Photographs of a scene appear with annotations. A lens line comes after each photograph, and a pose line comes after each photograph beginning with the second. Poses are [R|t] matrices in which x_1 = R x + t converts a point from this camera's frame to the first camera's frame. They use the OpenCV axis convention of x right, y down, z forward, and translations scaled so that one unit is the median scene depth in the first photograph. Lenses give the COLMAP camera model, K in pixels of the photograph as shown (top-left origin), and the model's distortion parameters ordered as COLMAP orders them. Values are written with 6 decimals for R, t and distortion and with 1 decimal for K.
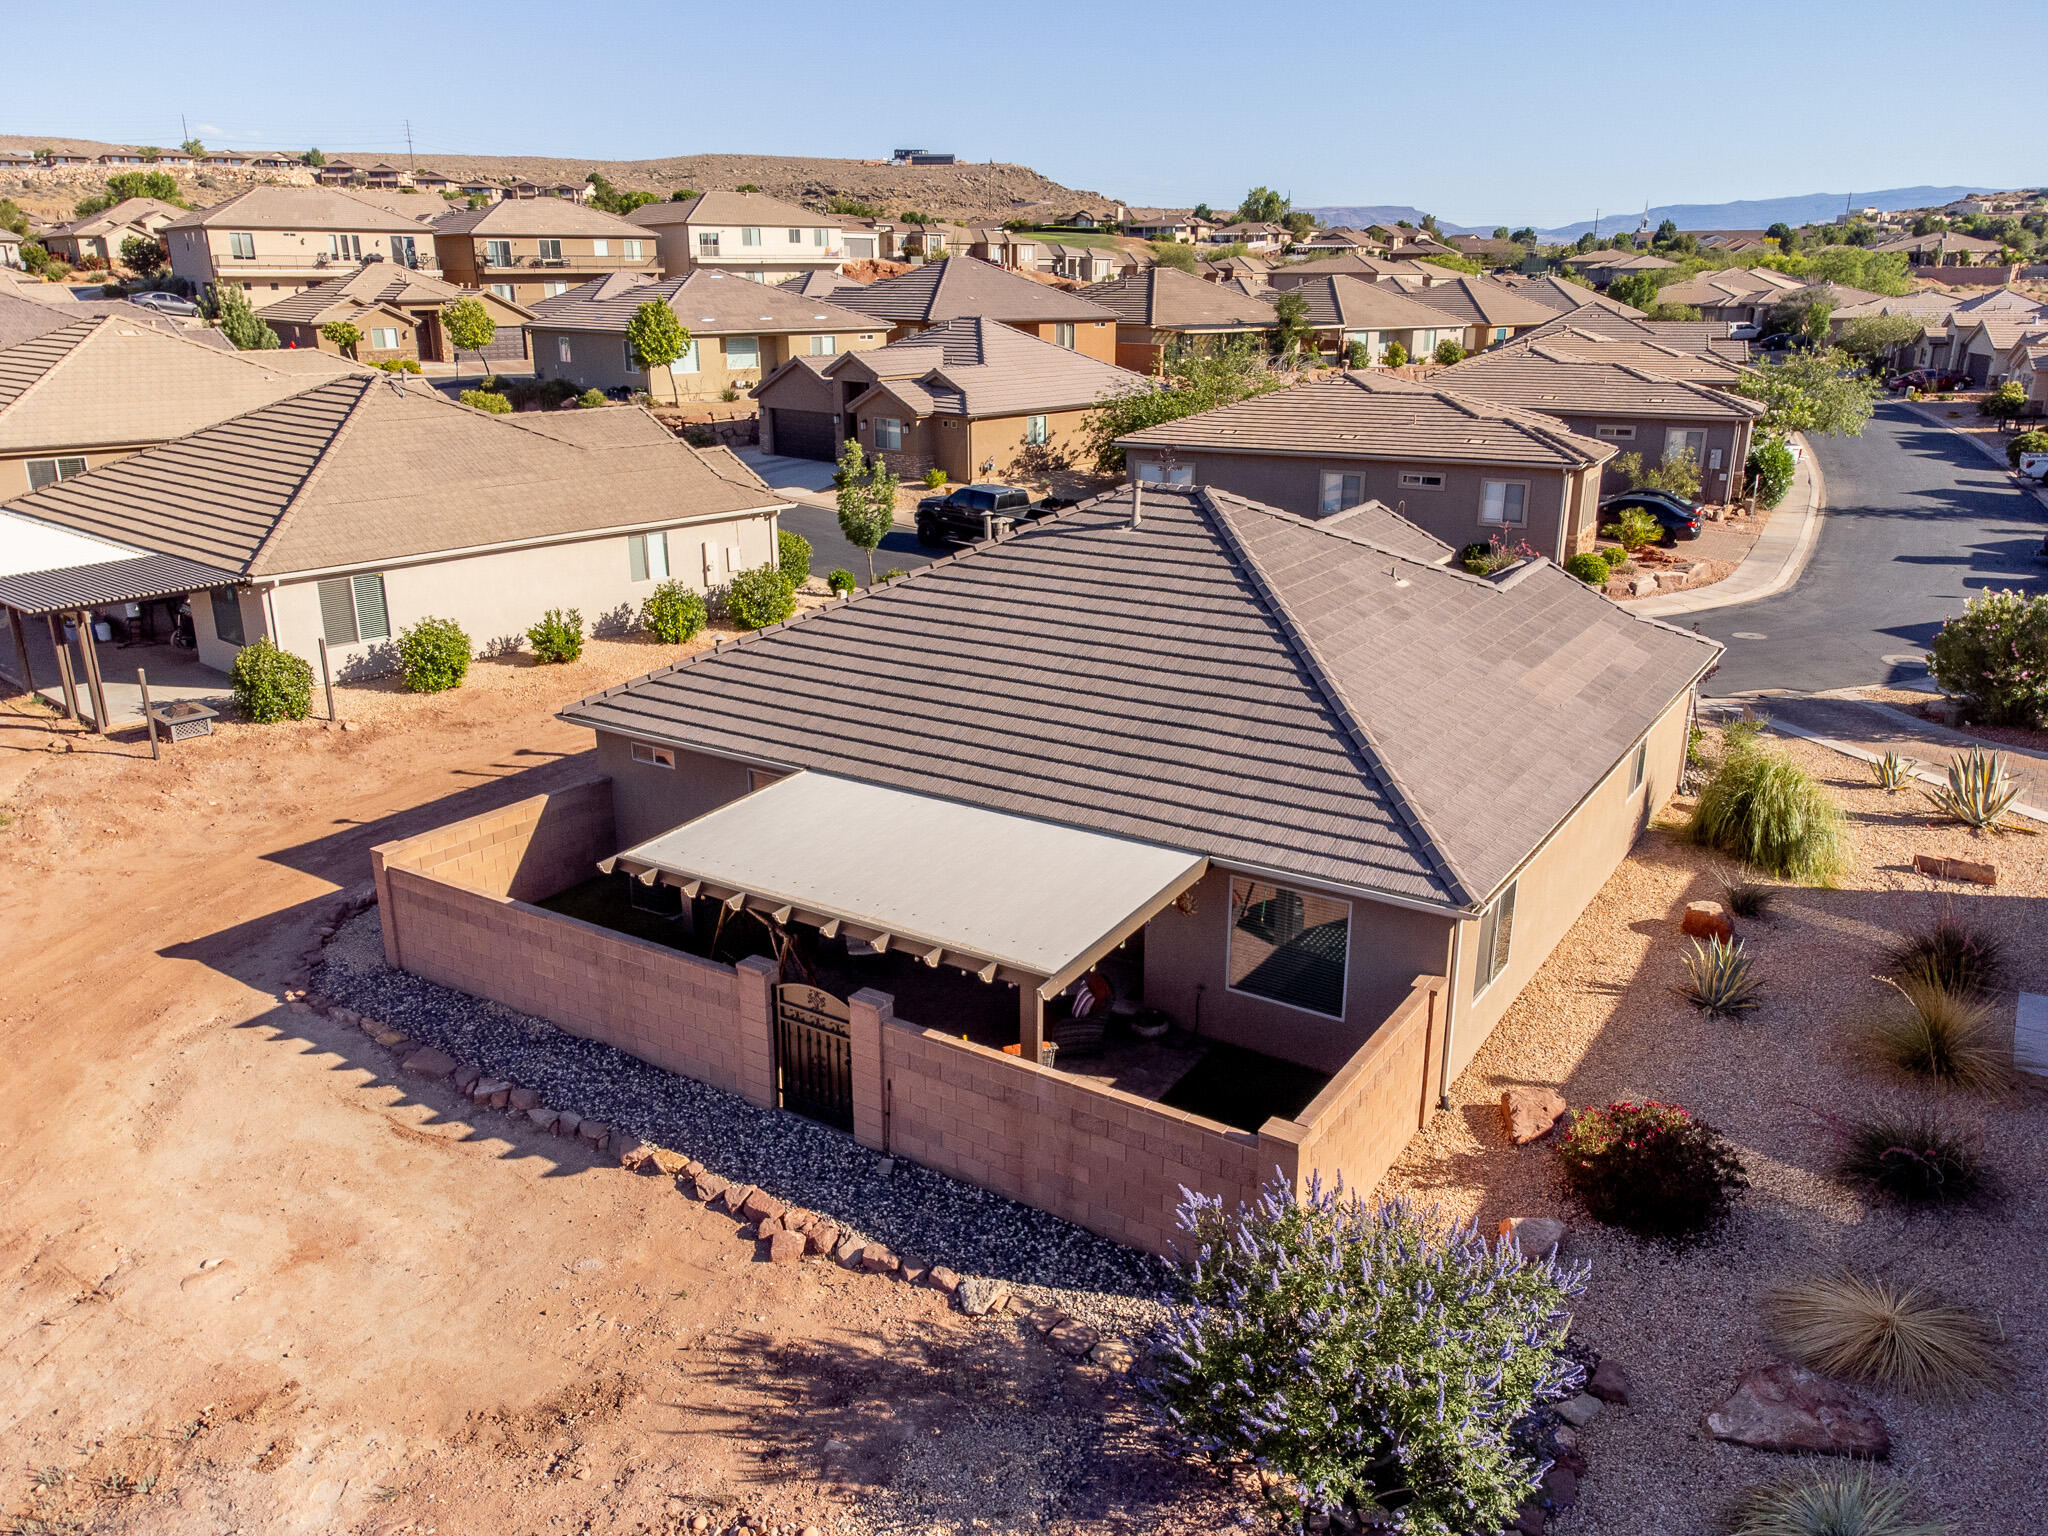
lens RADIAL K [[1534.0, 0, 1024.0], [0, 1534.0, 768.0], [0, 0, 1]] dist [0.008741, 0.011107]
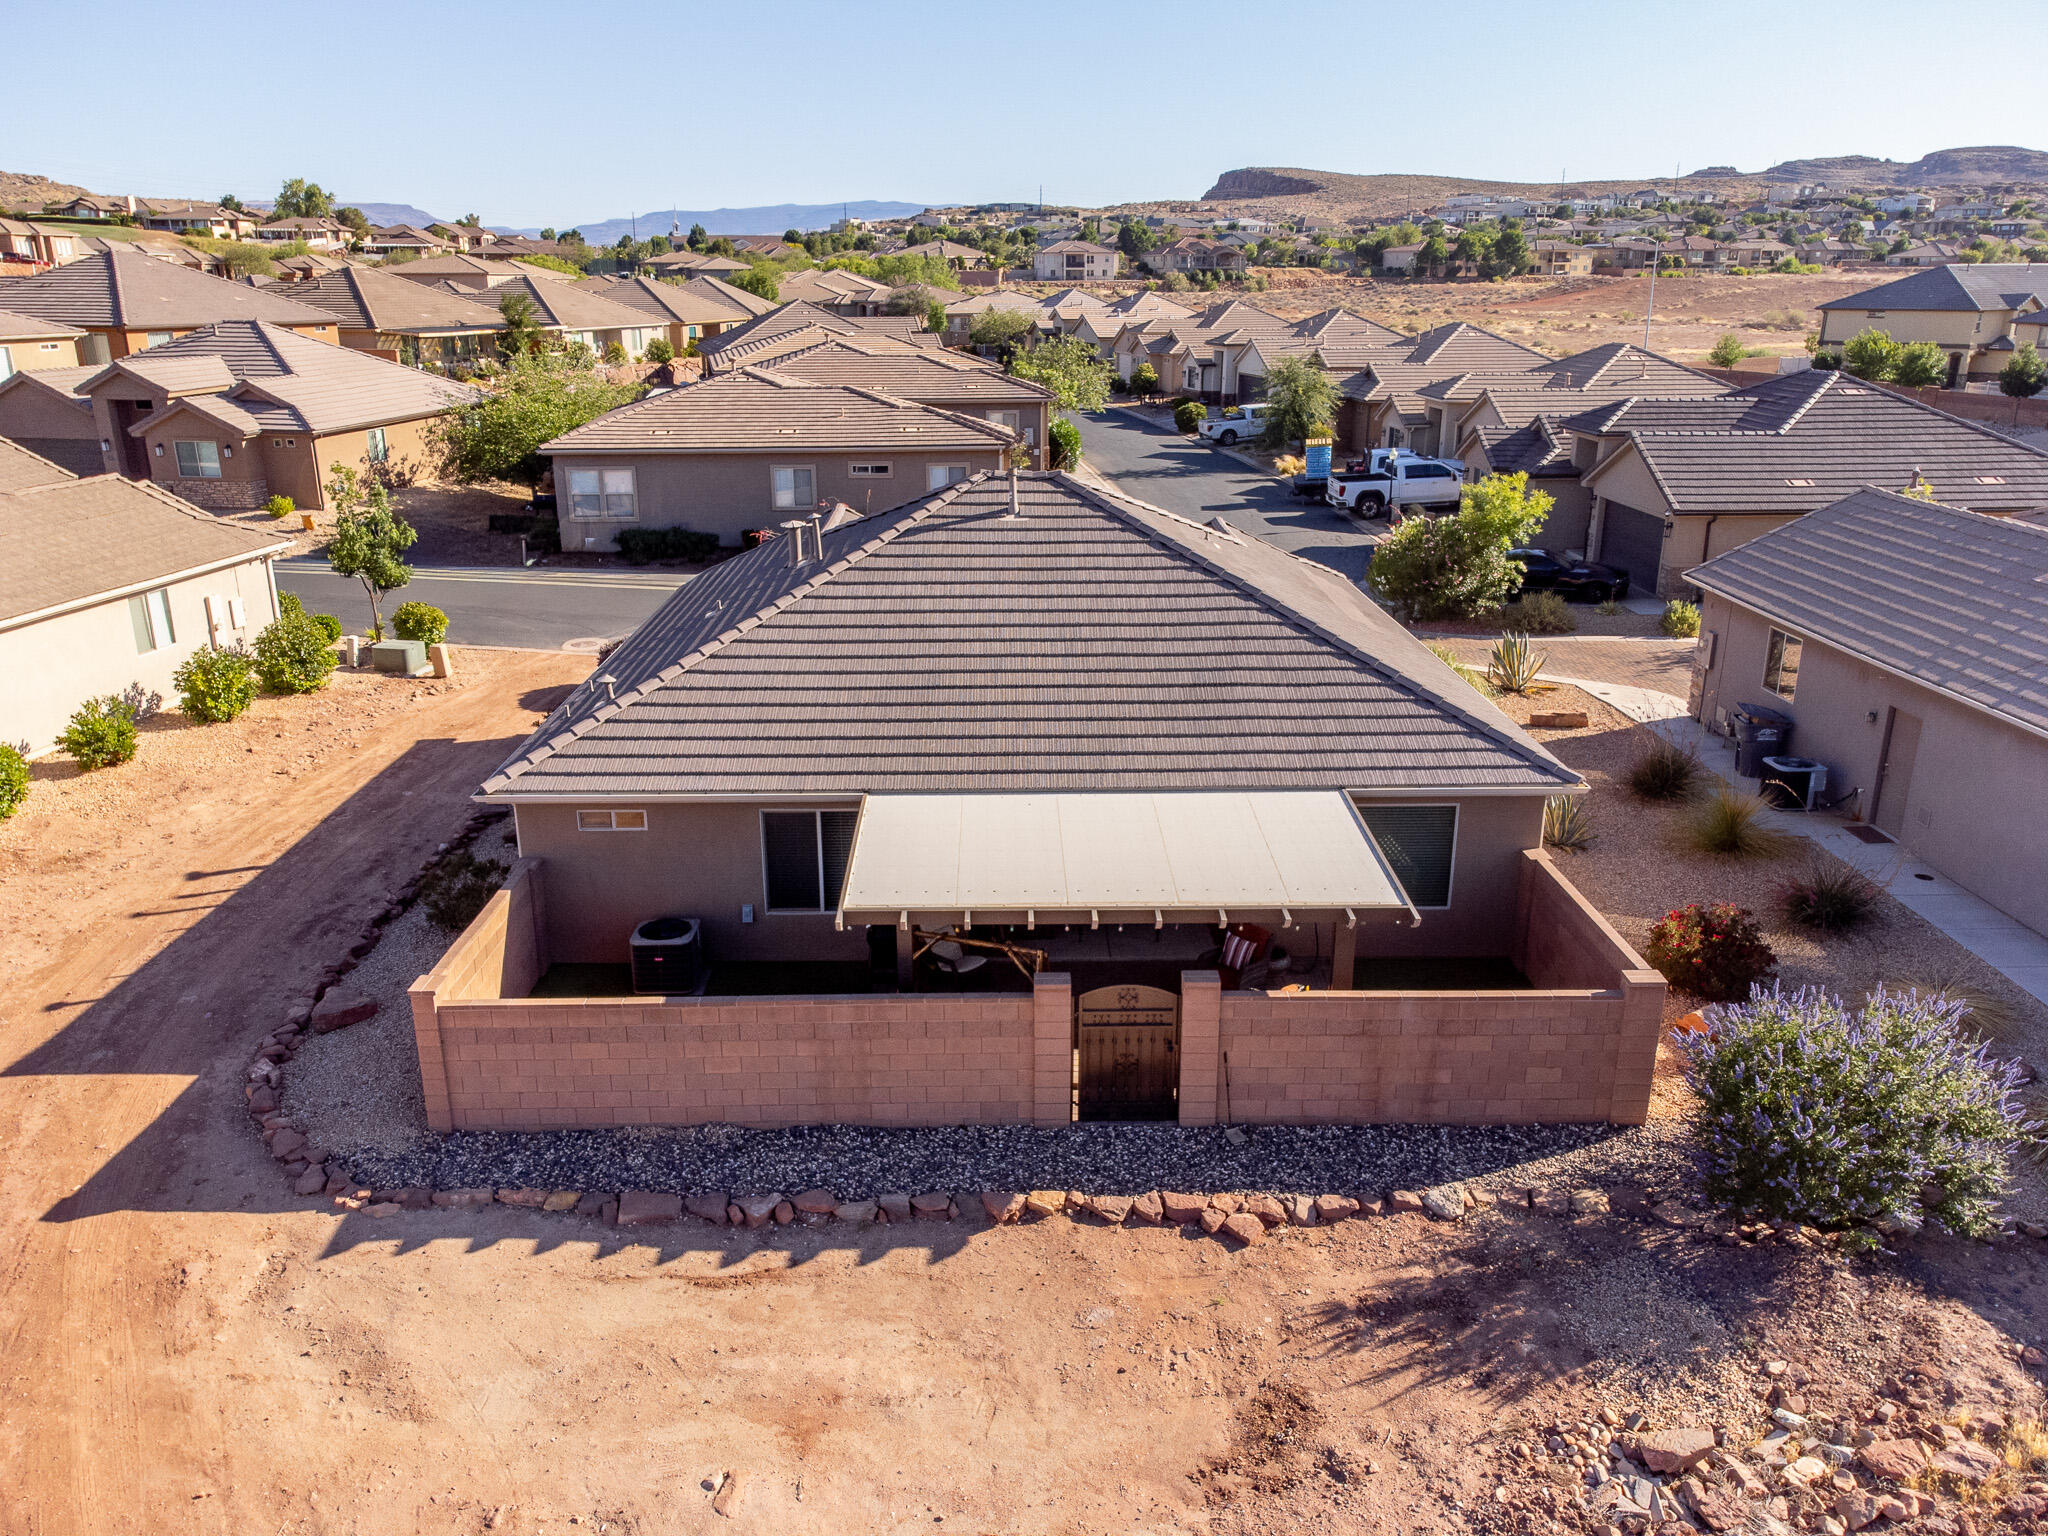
lens RADIAL K [[1530.5, 0, 1024.0], [0, 1530.5, 768.0], [0, 0, 1]] dist [0.009087, 0.012778]
pose [[0.828844, -0.171505, 0.532544, -0.546682], [0.171755, 0.983893, 0.049544, -0.043518], [-0.532464, 0.050403, 0.844951, 0.154056]]
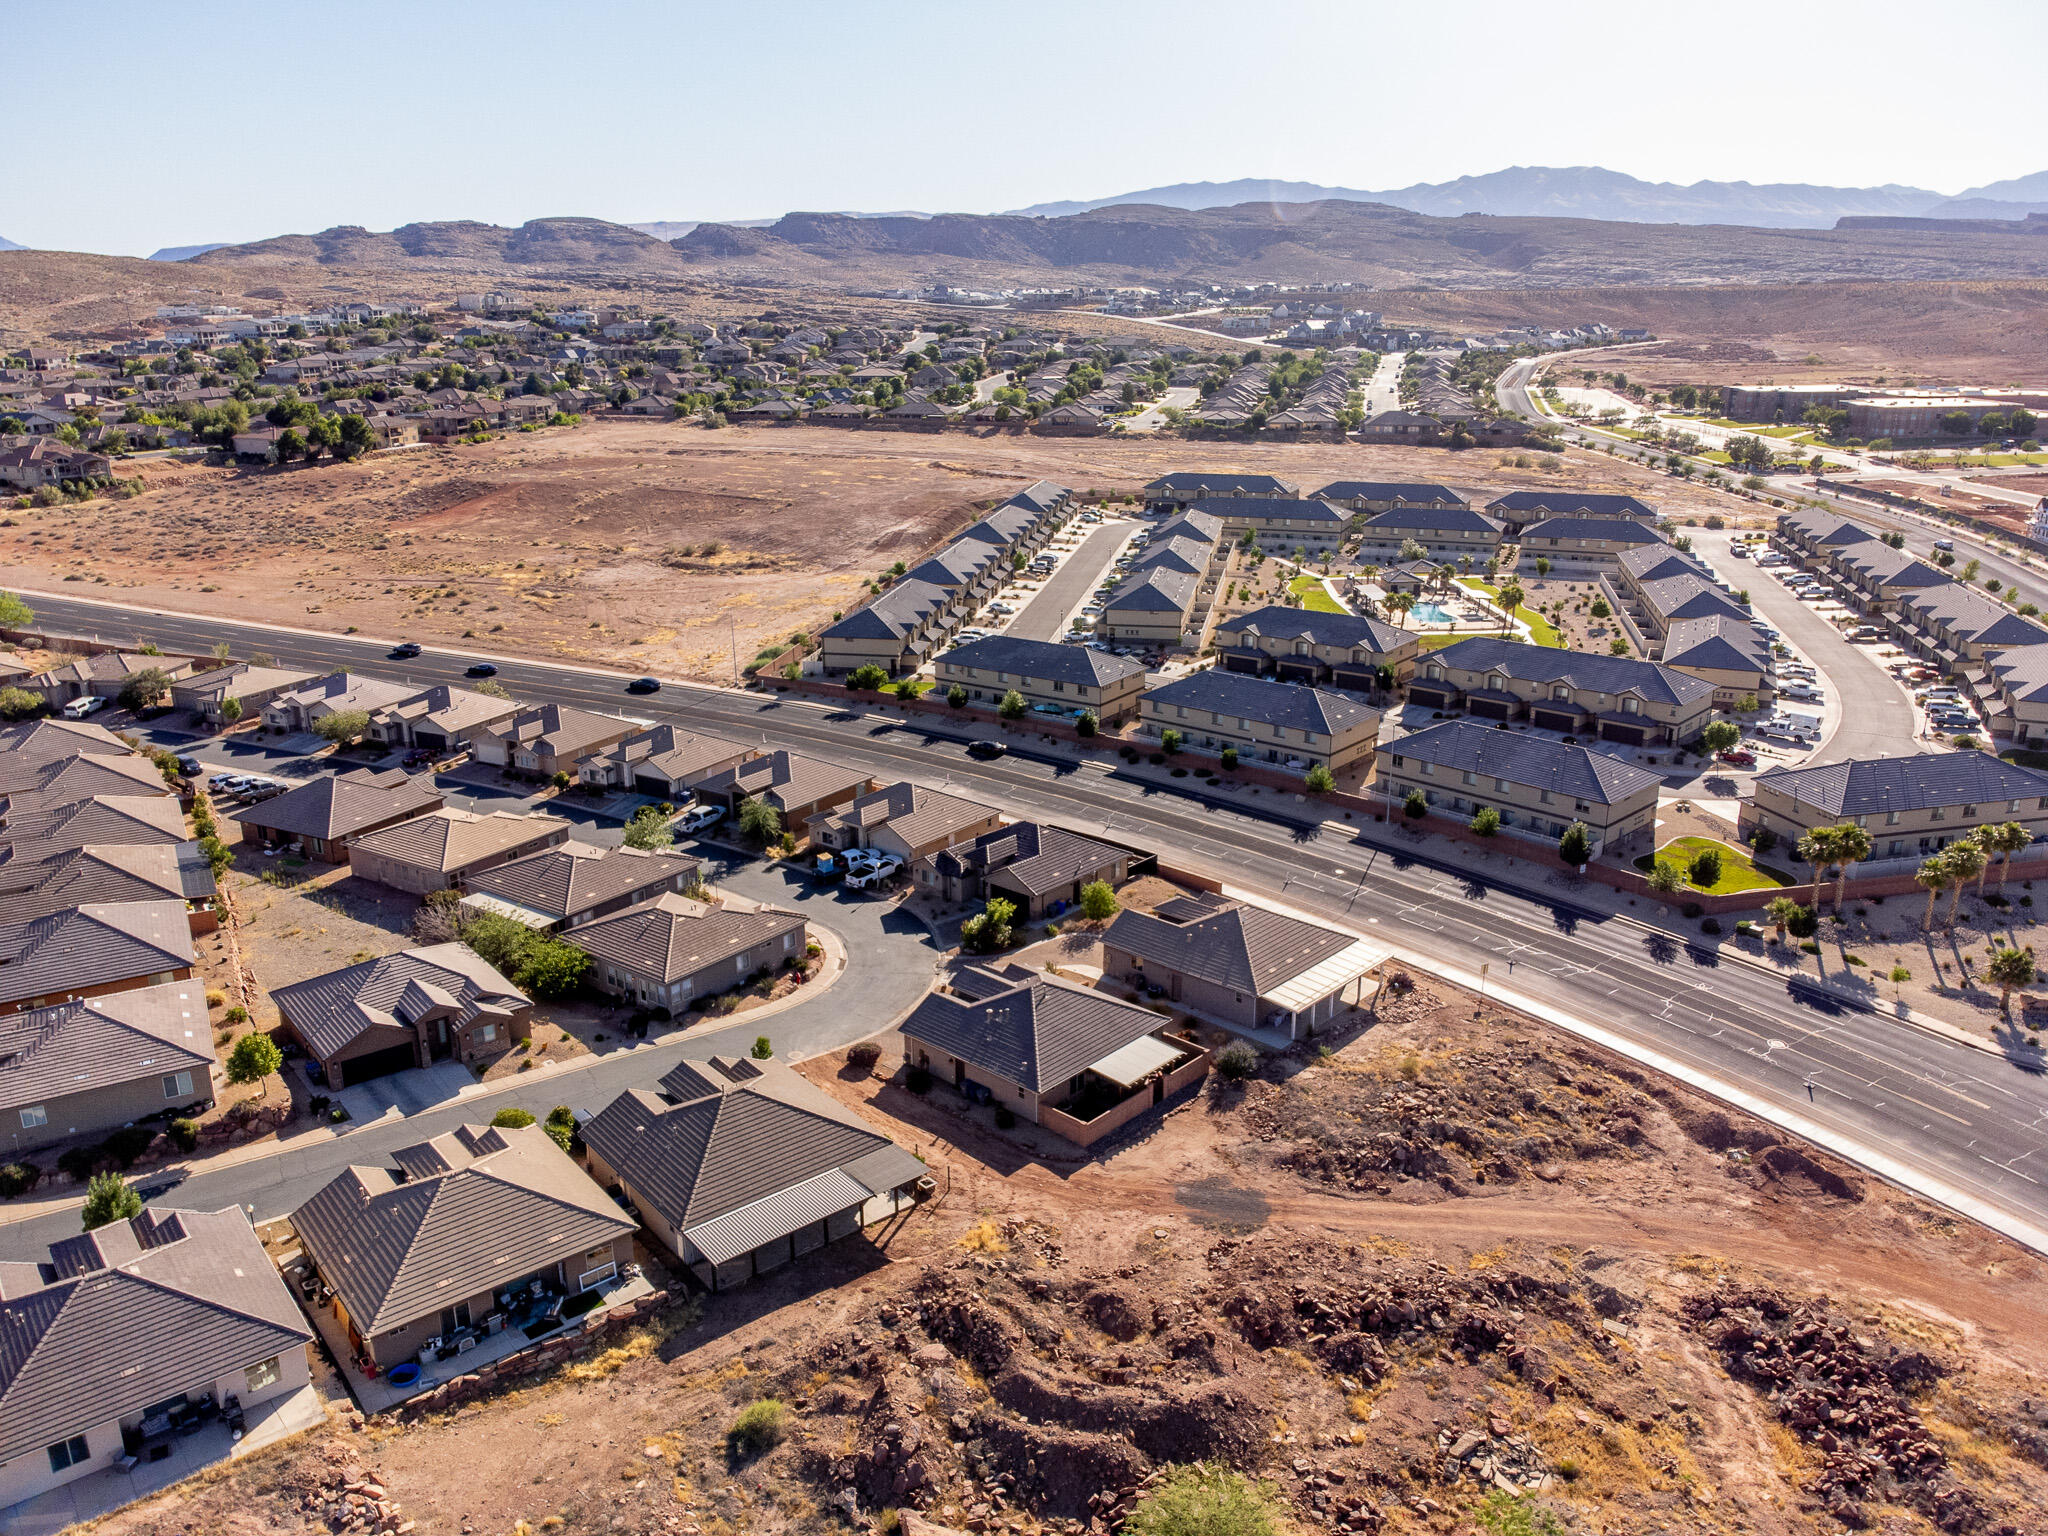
lens RADIAL K [[1534.0, 0, 1024.0], [0, 1534.0, 768.0], [0, 0, 1]] dist [0.008741, 0.011107]
pose [[0.164455, -0.293836, 0.941602, -4.466652], [0.308612, 0.922002, 0.233819, -2.069297], [-0.936863, 0.252137, 0.242310, -0.245267]]
